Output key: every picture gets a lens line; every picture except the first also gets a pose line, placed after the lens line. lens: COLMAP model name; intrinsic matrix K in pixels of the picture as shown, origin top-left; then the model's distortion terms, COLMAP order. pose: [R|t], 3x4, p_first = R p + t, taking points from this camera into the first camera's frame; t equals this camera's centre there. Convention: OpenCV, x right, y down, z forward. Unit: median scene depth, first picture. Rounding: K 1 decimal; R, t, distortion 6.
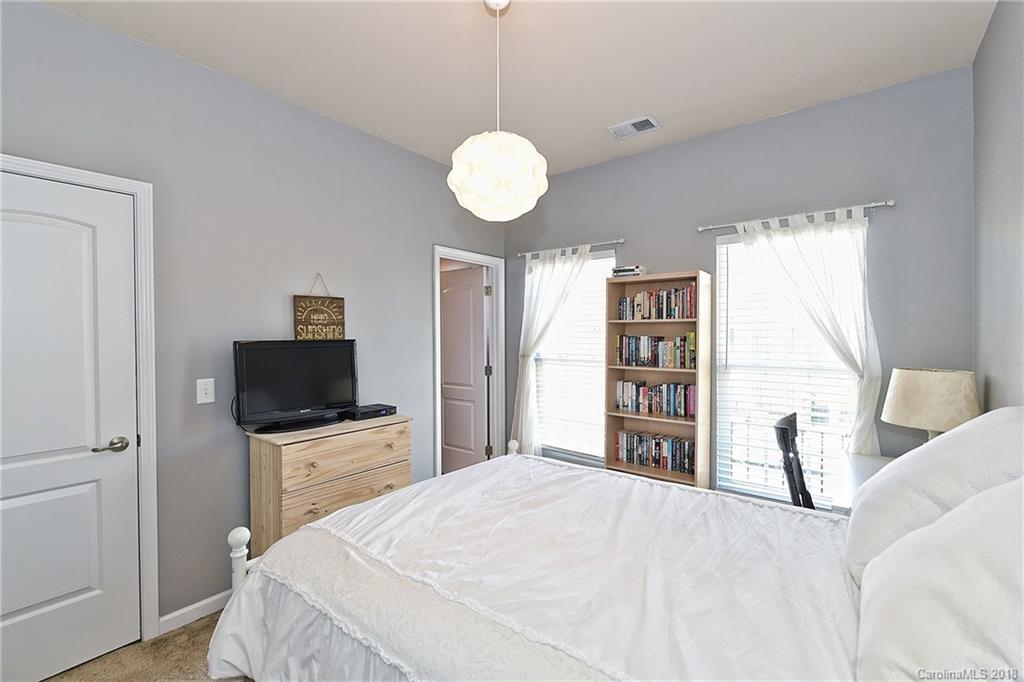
lens RADIAL K [[438.5, 0, 516.2], [0, 438.5, 337.4], [0, 0, 1]] dist [-0.001664, -0.000233]
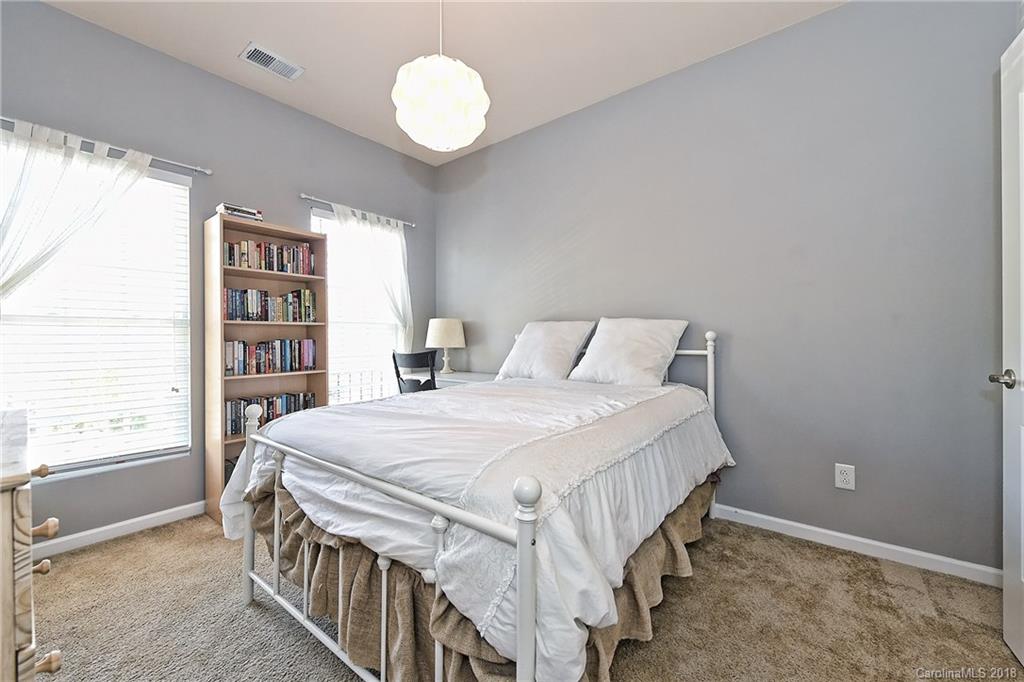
lens RADIAL K [[404.9, 0, 515.8], [0, 404.9, 337.4], [0, 0, 1]] dist [0.000951, -0.000121]
pose [[0.013612, 0.003148, 0.999902, -0.557683], [0.012122, 0.999921, -0.003313, 0.109371], [-0.999834, 0.012165, 0.013573, 0.453075]]
